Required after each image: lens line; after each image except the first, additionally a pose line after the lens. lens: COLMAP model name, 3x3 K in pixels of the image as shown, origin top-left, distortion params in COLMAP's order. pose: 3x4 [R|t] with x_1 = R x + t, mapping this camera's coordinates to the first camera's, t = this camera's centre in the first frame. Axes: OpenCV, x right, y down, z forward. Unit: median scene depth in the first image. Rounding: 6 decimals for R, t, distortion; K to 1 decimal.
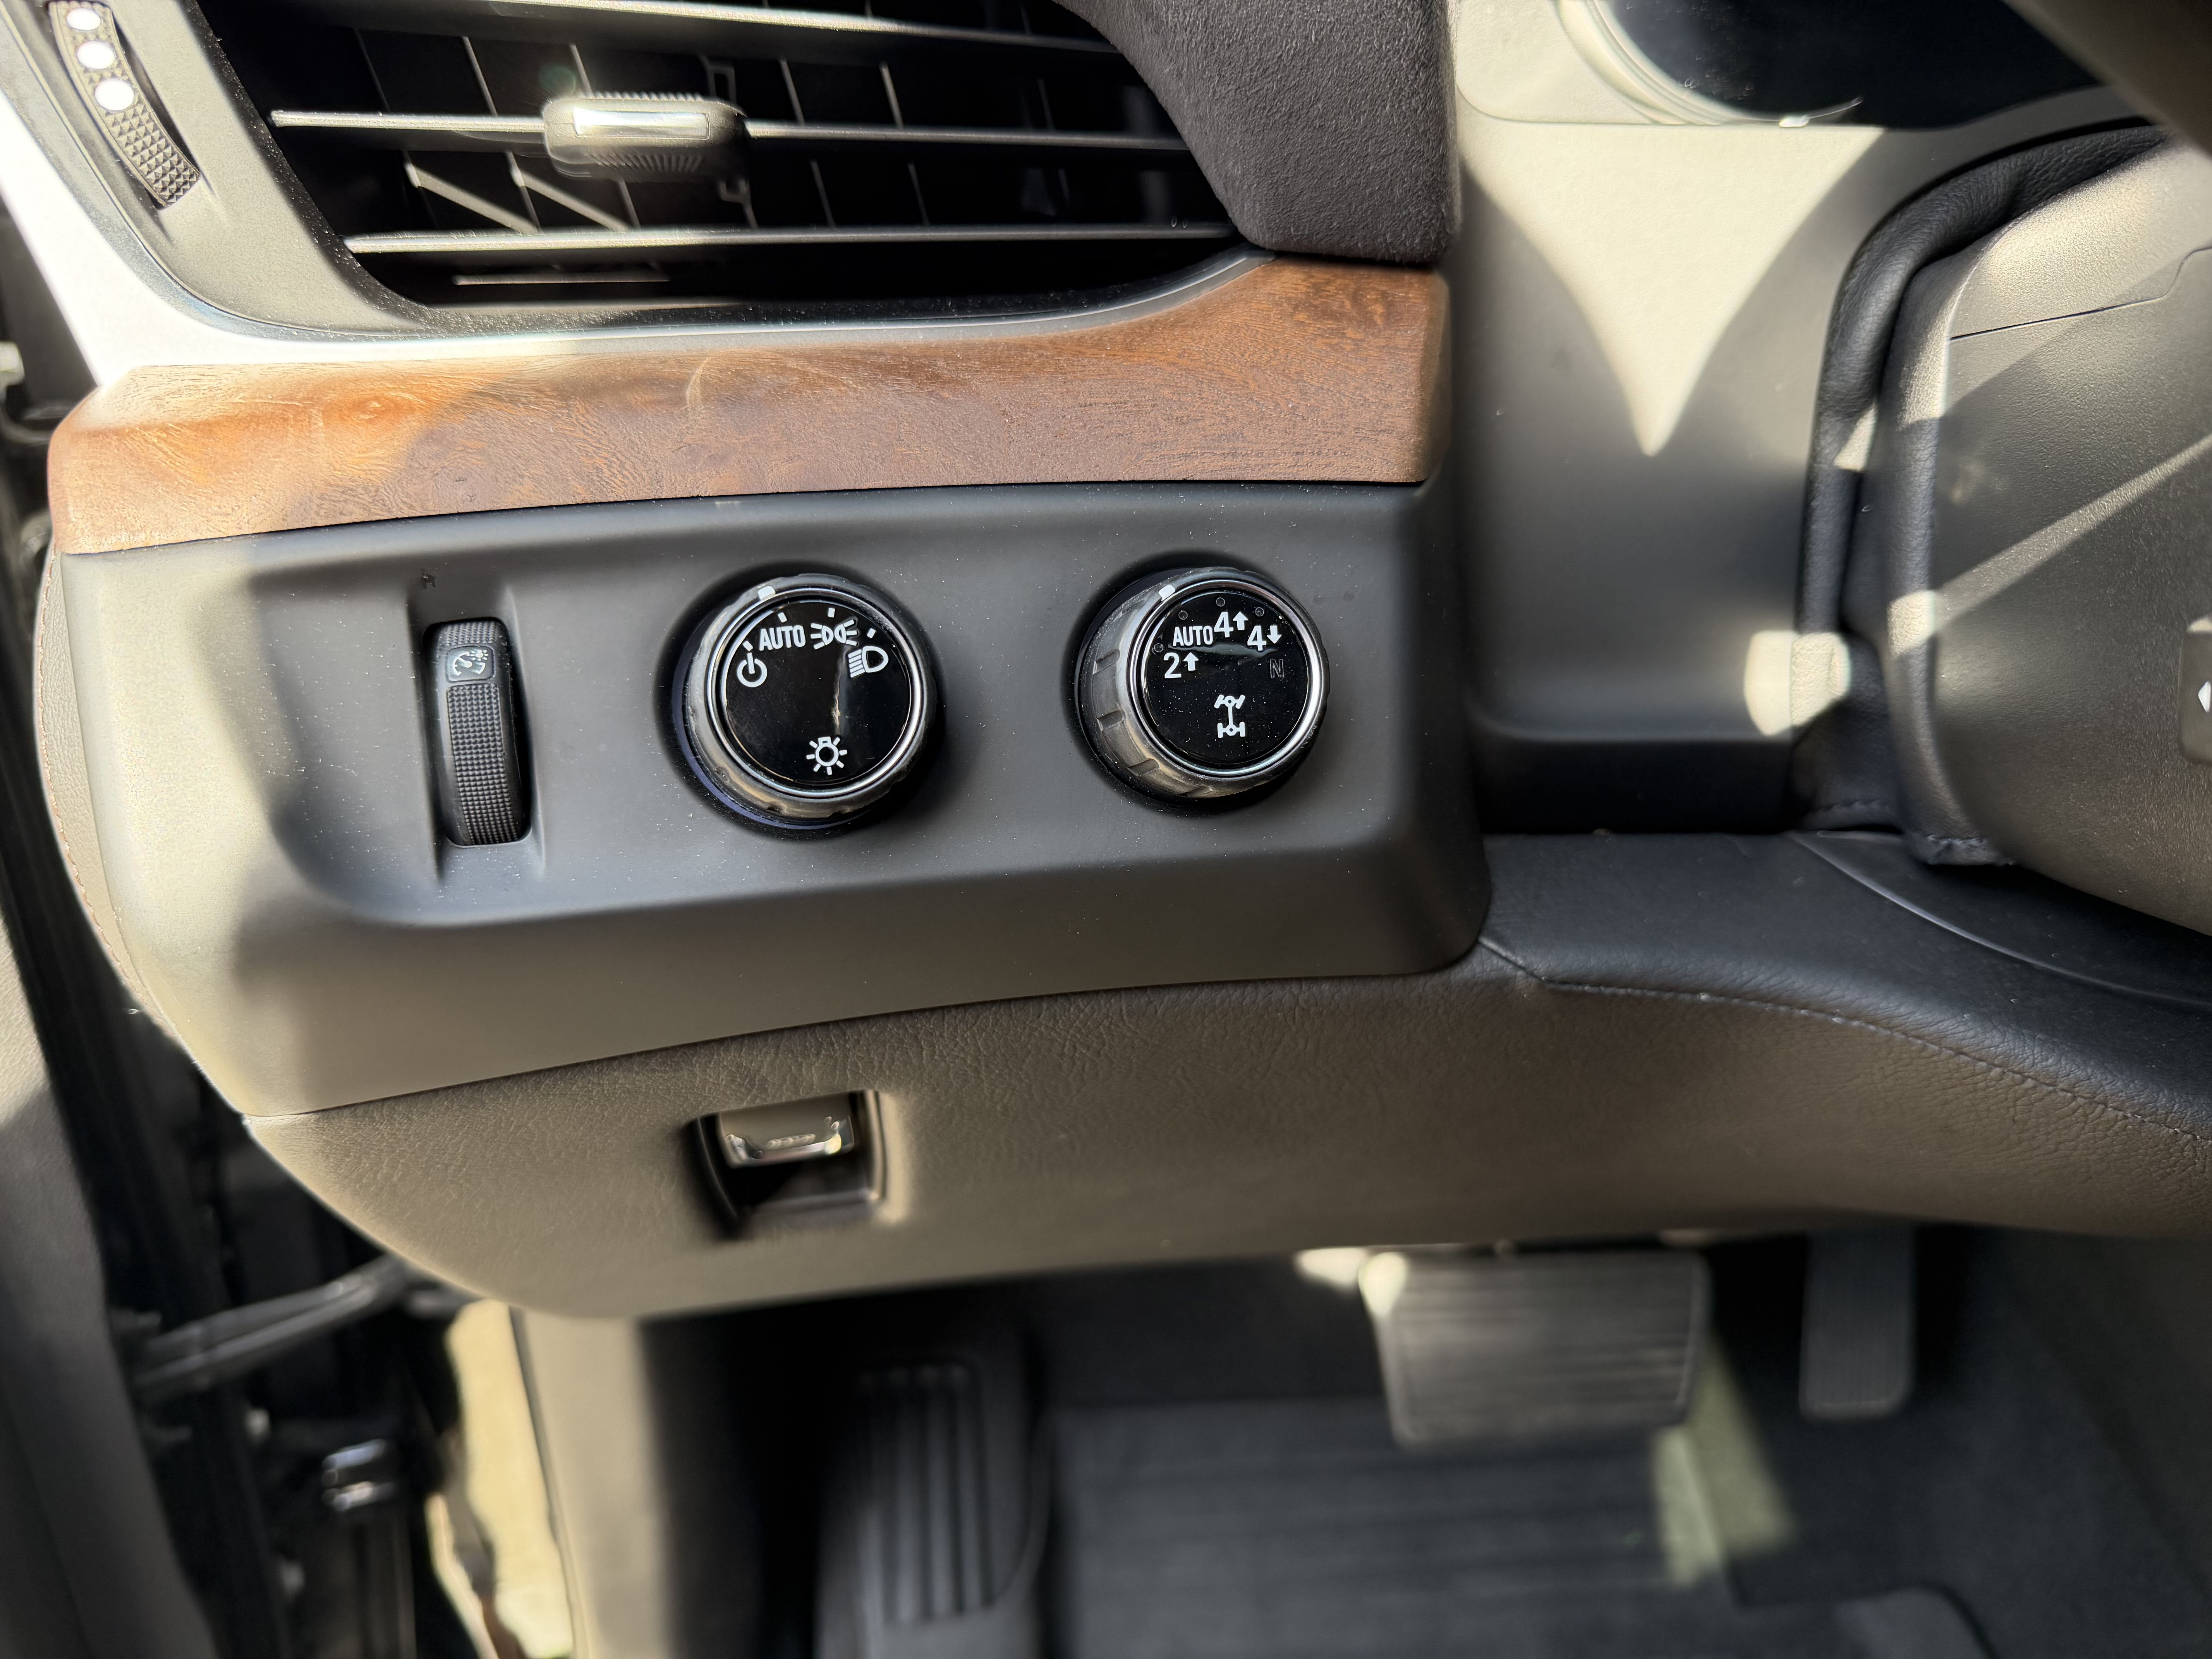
lens RADIAL K [[1572.7, 0, 1106.0], [0, 1572.7, 829.5], [0, 0, 1]] dist [0.002273, 0.000542]
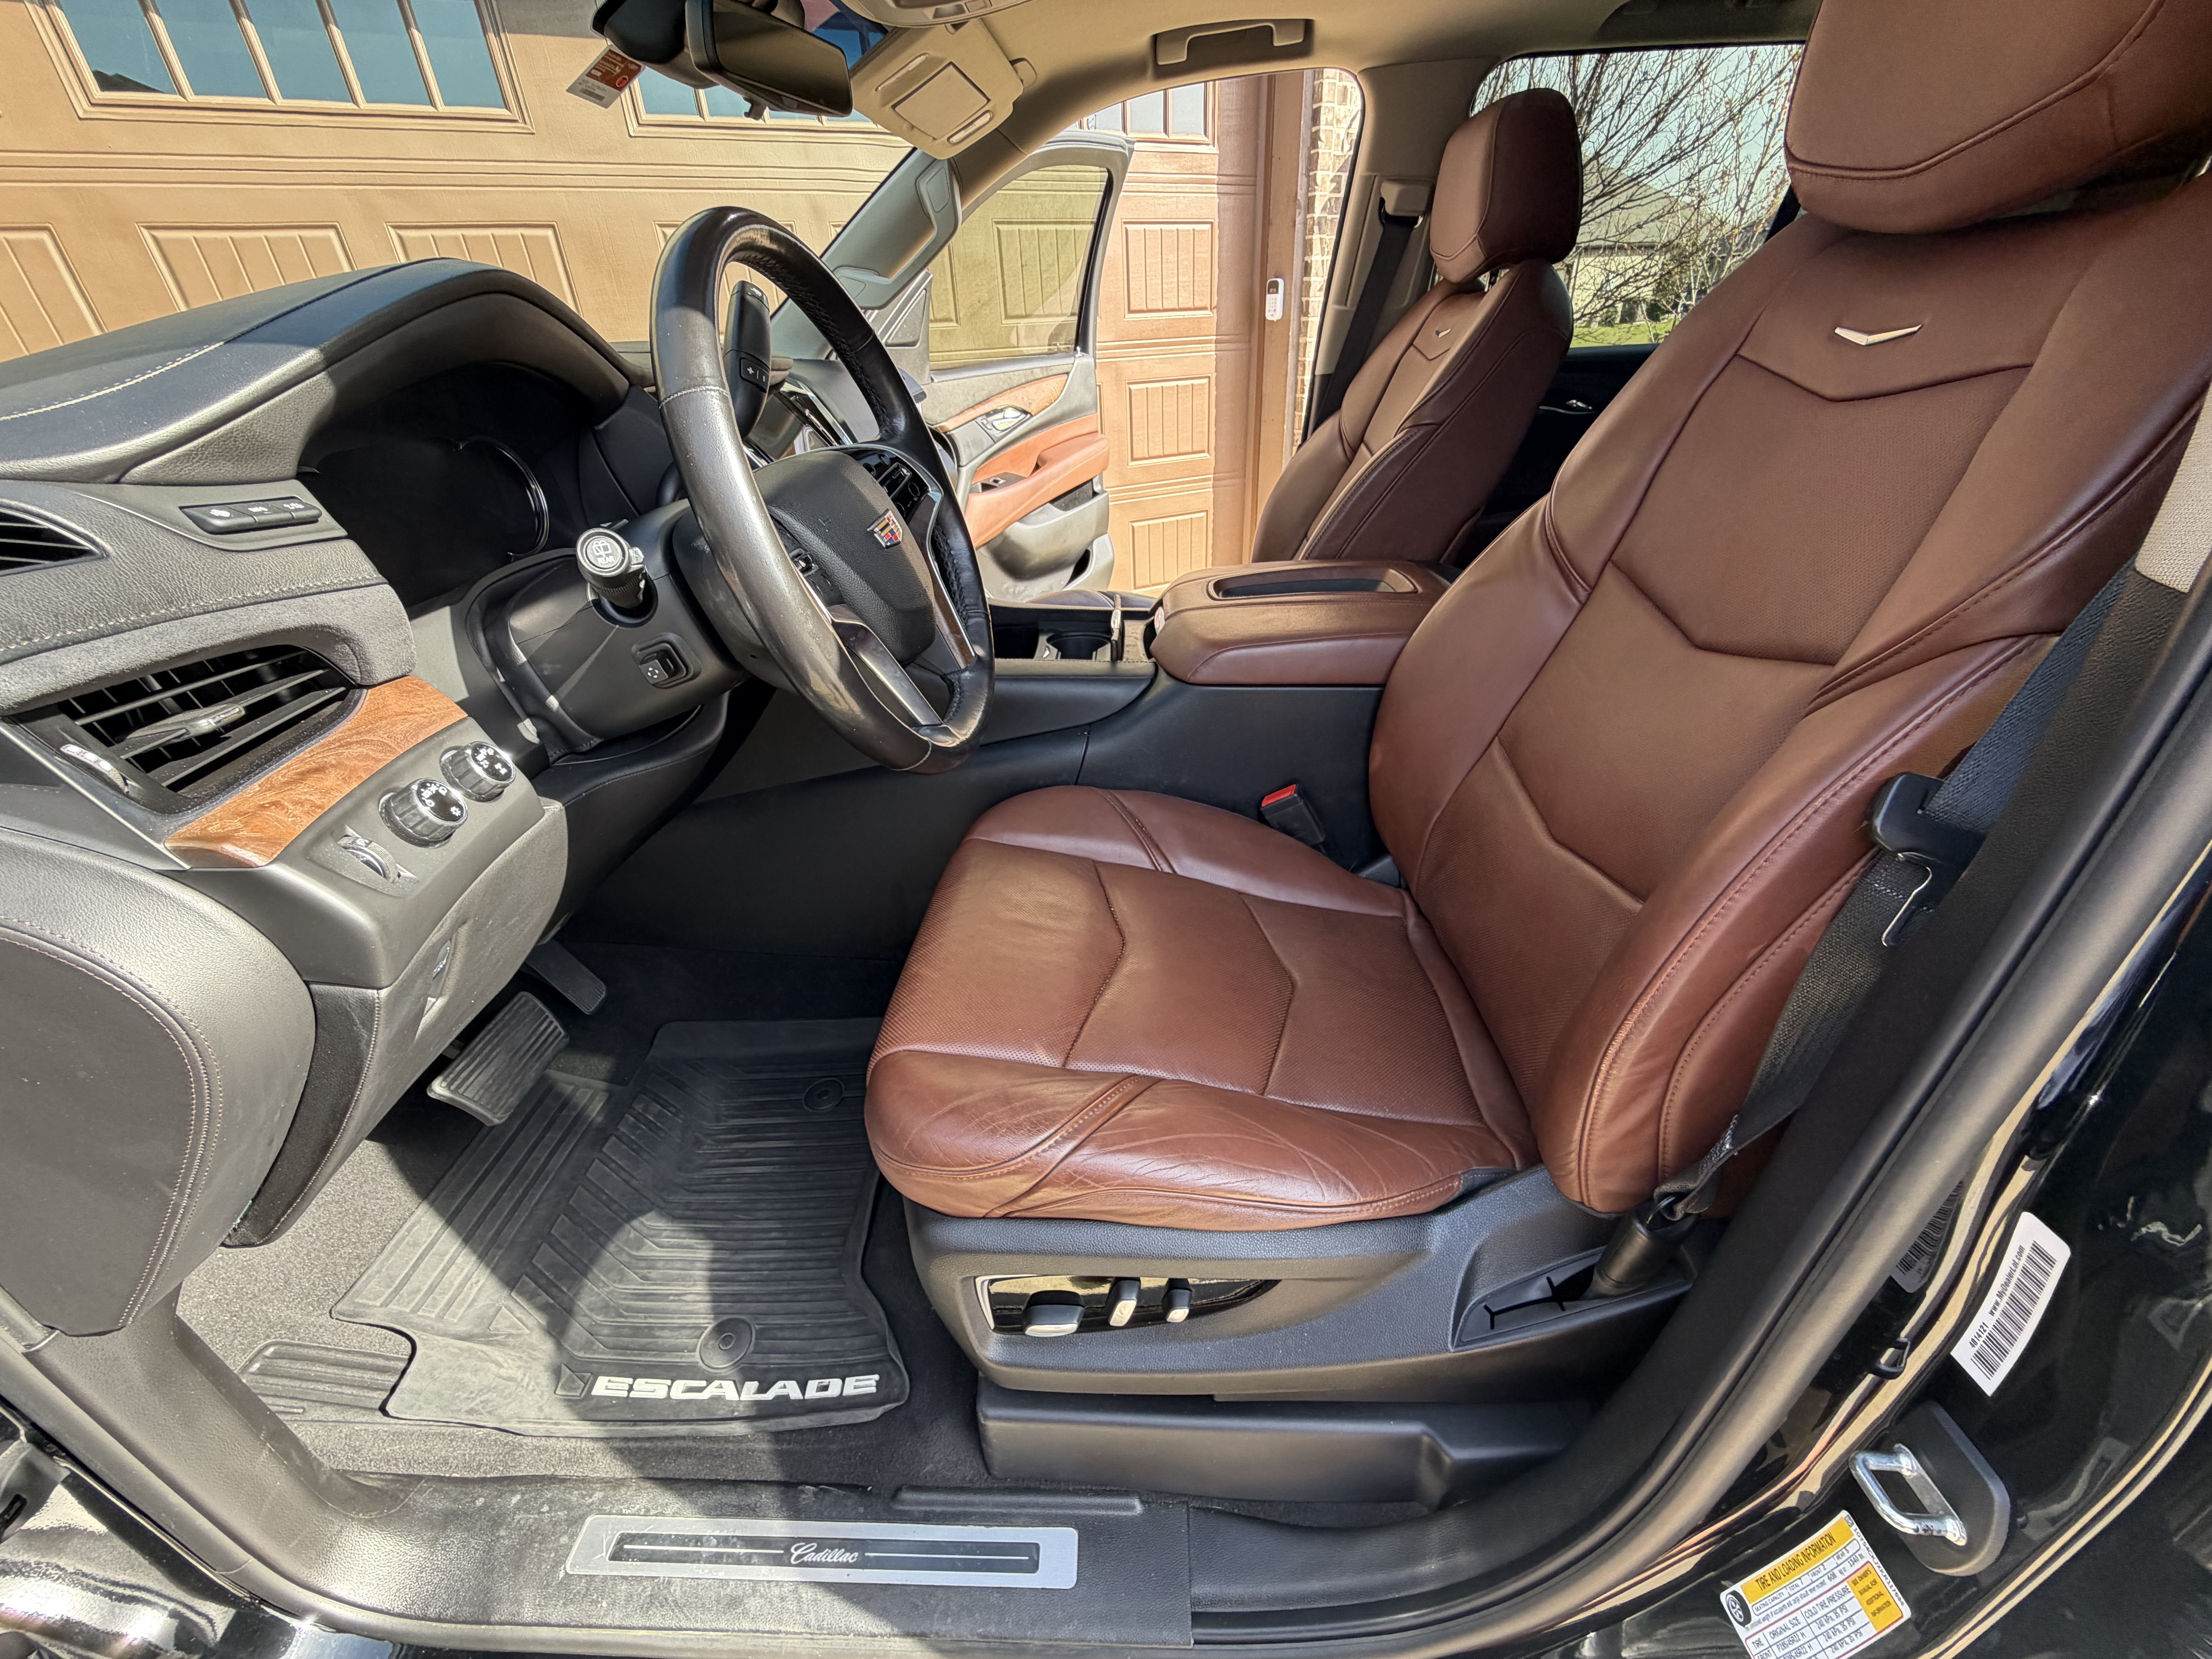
lens RADIAL K [[878.7, 0, 1106.0], [0, 878.7, 829.5], [0, 0, 1]] dist [0.000922, 0.000332]
pose [[0.097891, -0.498721, 0.861217, -1.519167], [0.497036, 0.774218, 0.391845, -0.049296], [-0.862191, 0.389698, 0.323671, -0.919092]]
